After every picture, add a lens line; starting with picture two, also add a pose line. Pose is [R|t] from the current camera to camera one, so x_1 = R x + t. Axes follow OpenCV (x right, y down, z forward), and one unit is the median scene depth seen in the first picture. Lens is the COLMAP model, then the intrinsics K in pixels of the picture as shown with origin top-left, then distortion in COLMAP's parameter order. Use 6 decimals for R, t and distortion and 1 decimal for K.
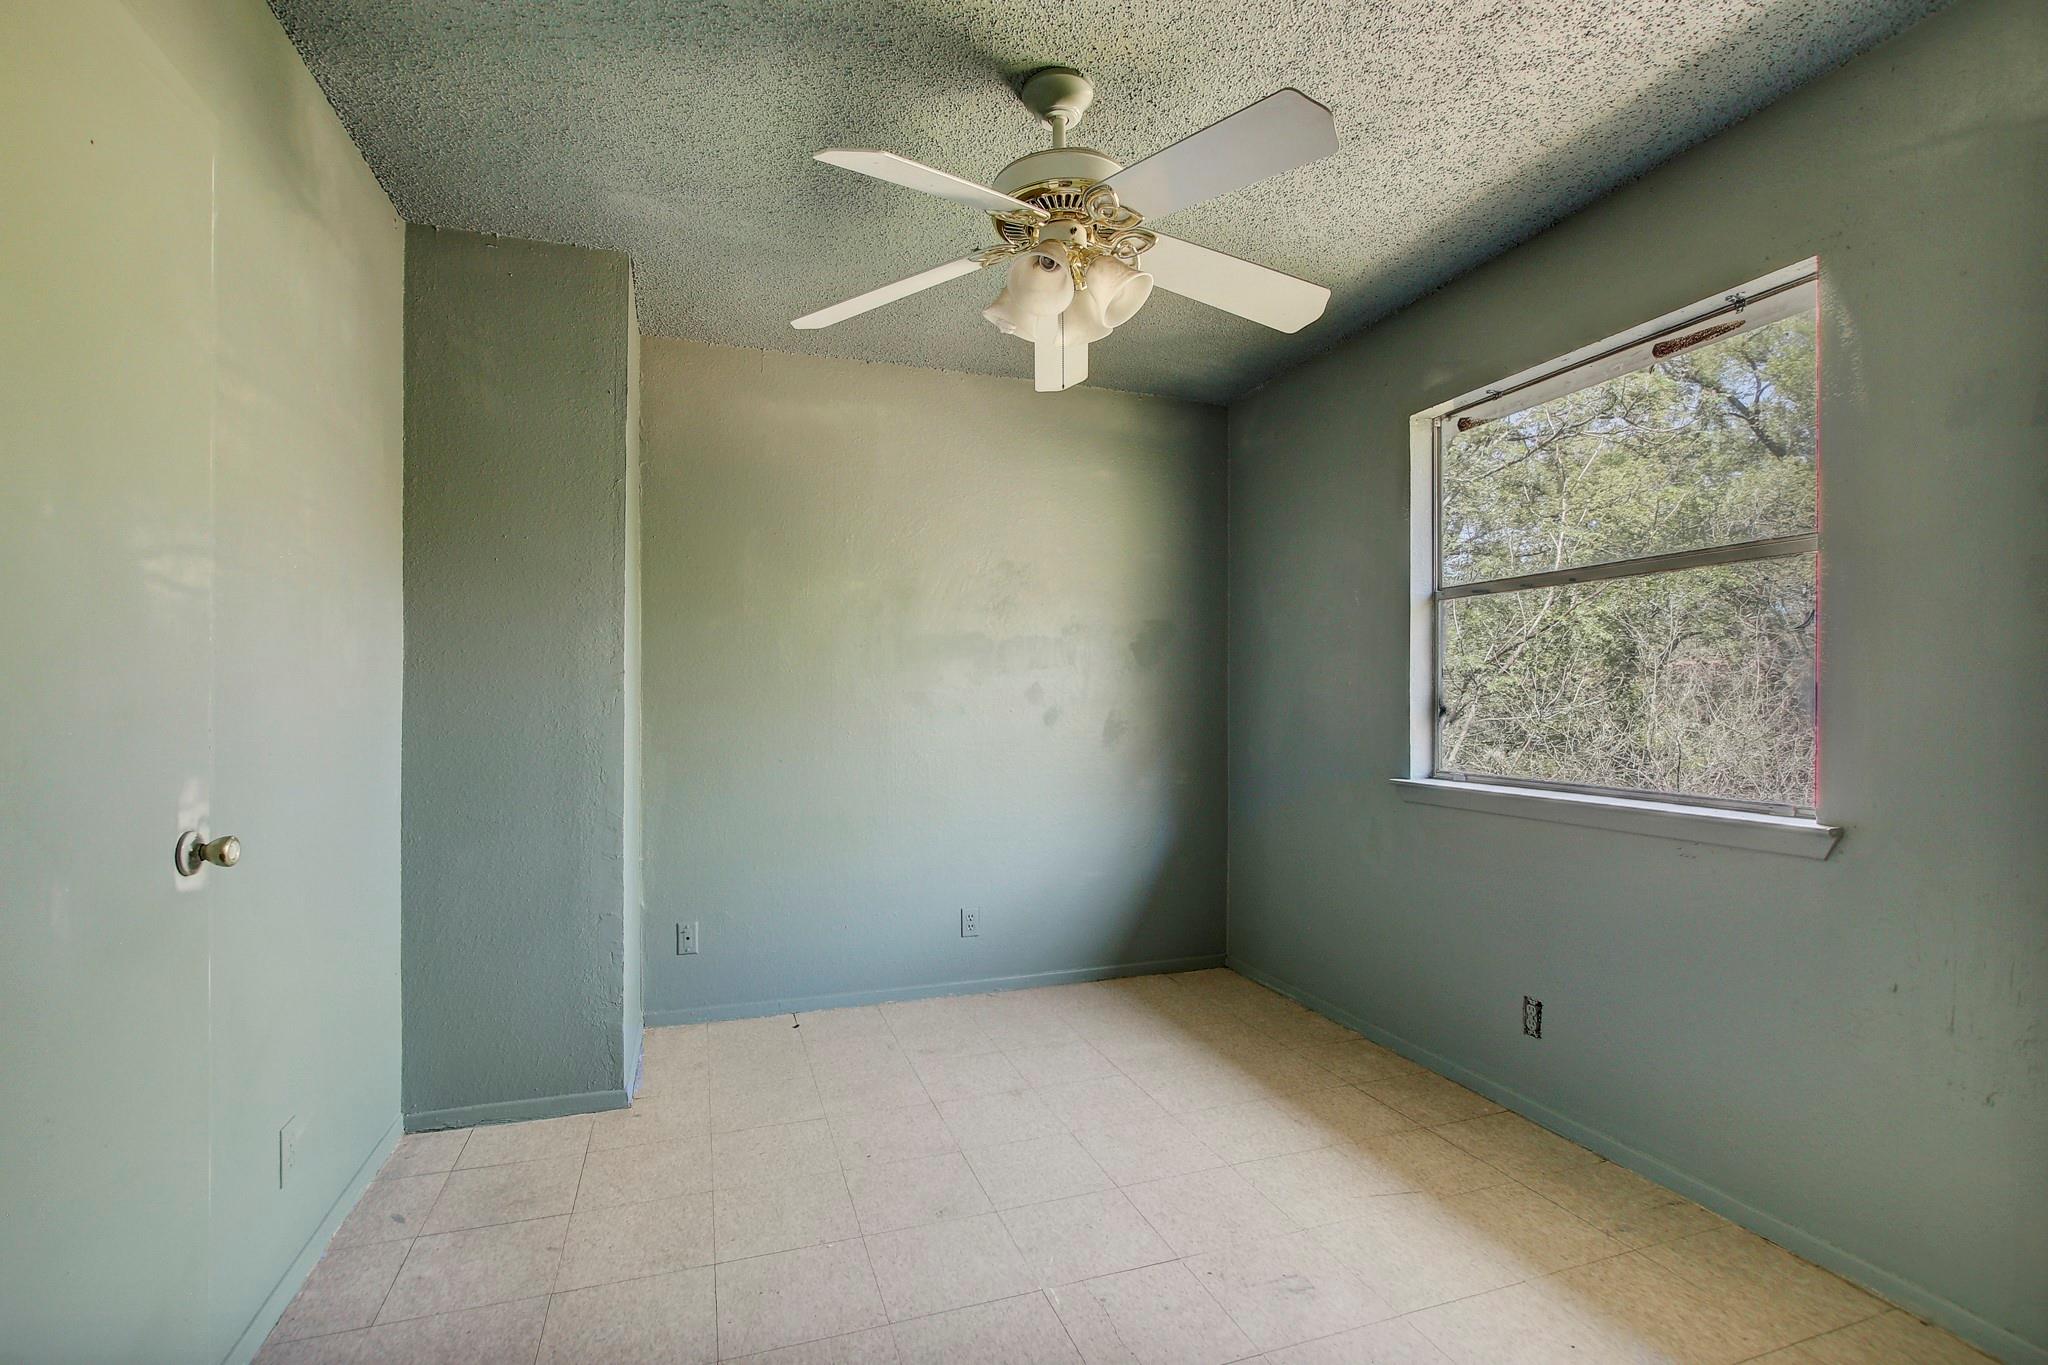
lens RADIAL K [[934.8, 0, 1025.6], [0, 934.8, 689.0], [0, 0, 1]] dist [-0.017370, 0.004753]
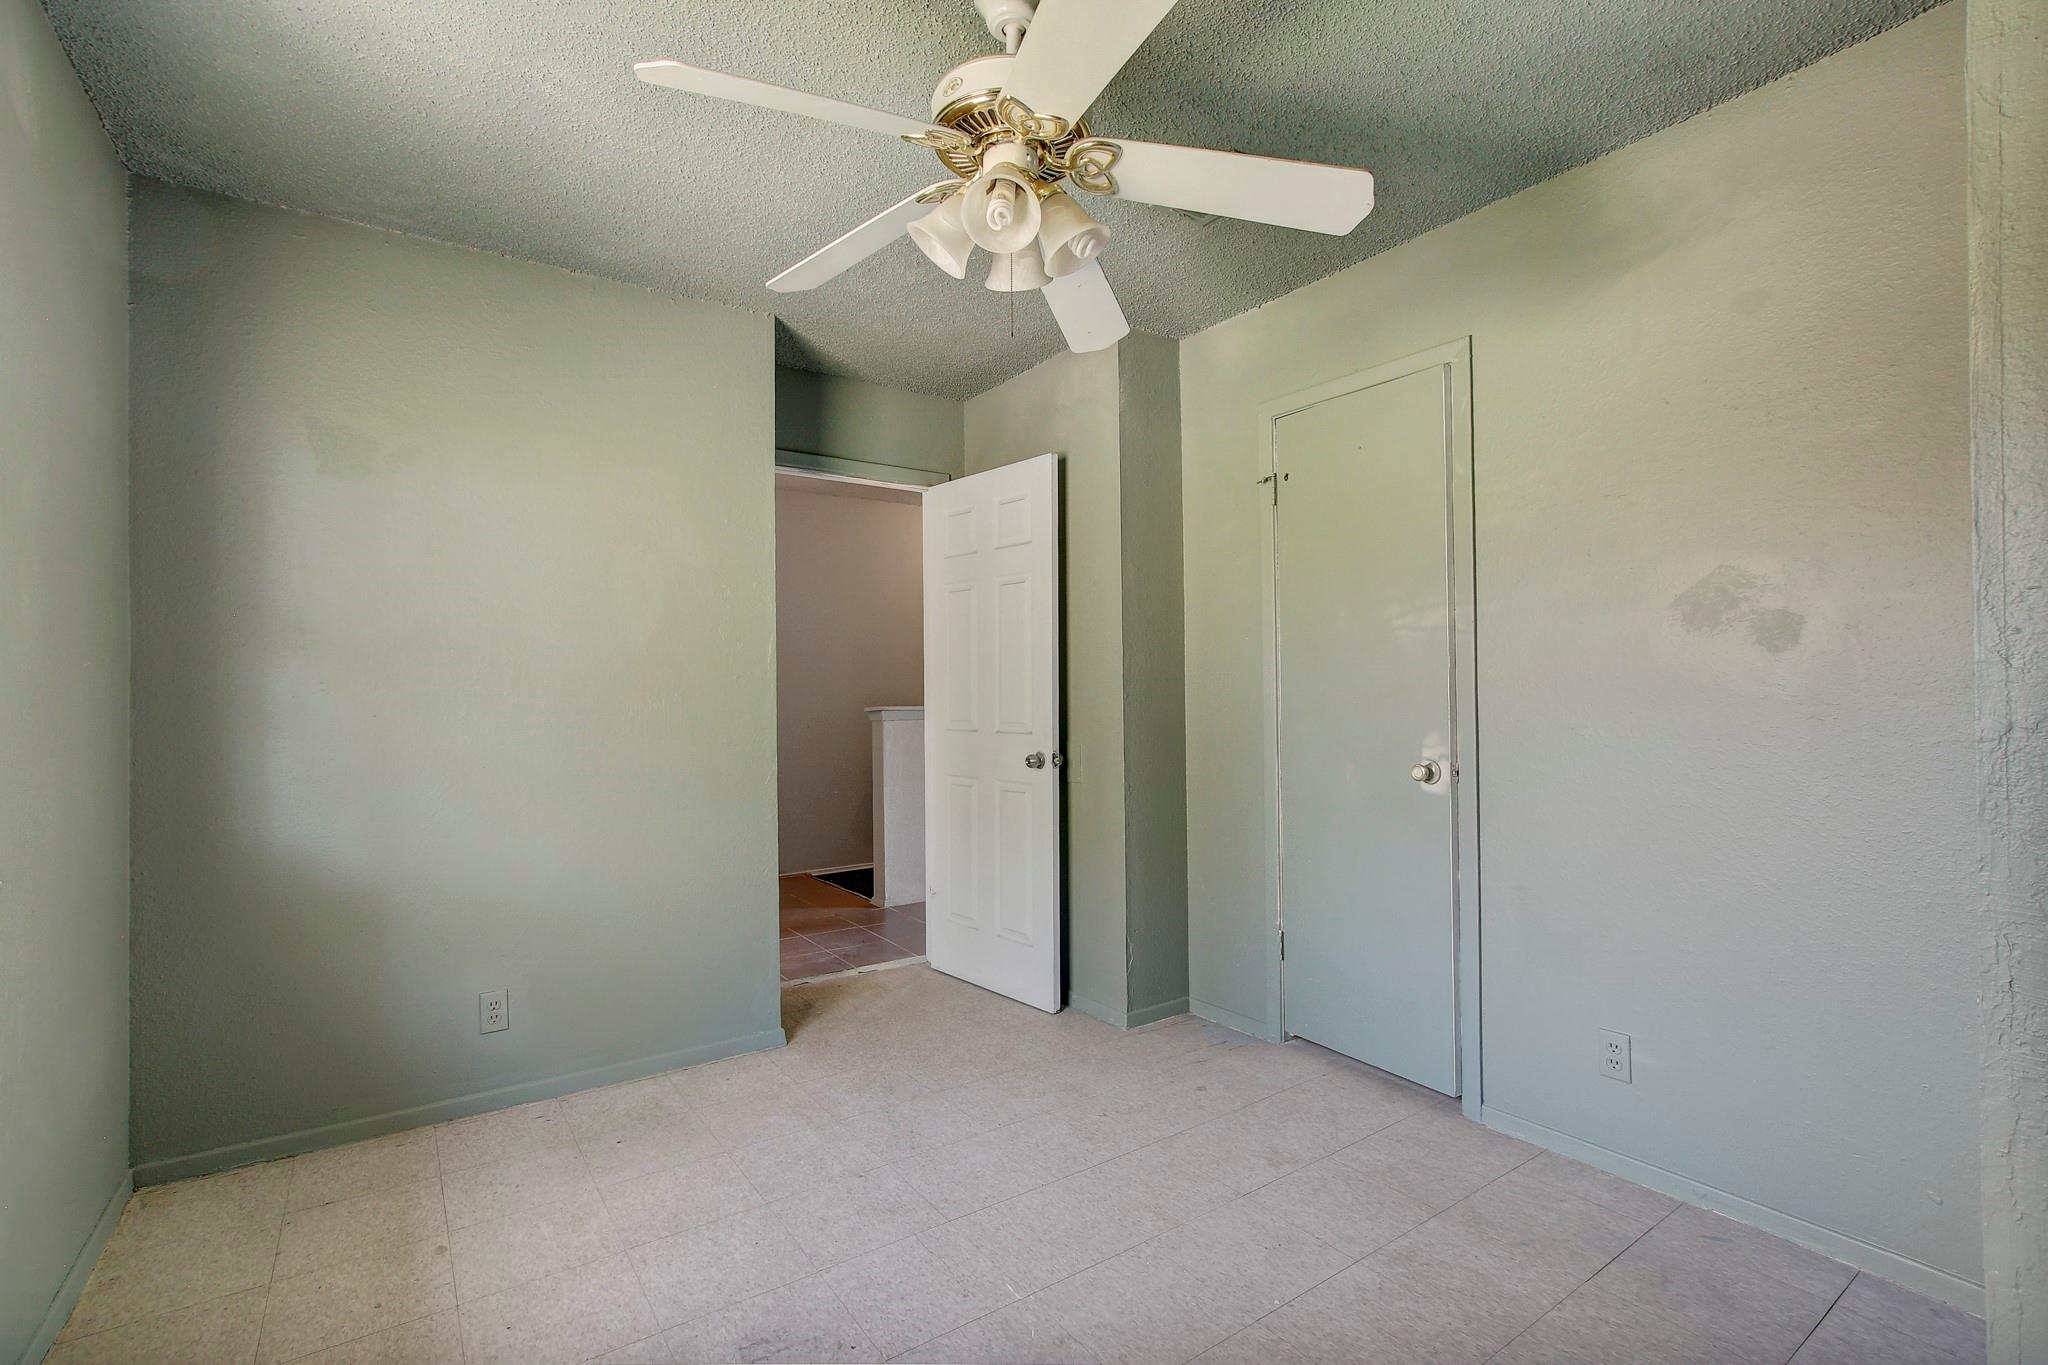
lens RADIAL K [[934.8, 0, 1024.2], [0, 934.8, 686.8], [0, 0, 1]] dist [-0.017370, 0.004753]
pose [[-0.959728, 0.005565, -0.280877, 0.308285], [0.009142, 0.999893, -0.011426, 0.017461], [0.280783, -0.013534, -0.959676, 2.040382]]
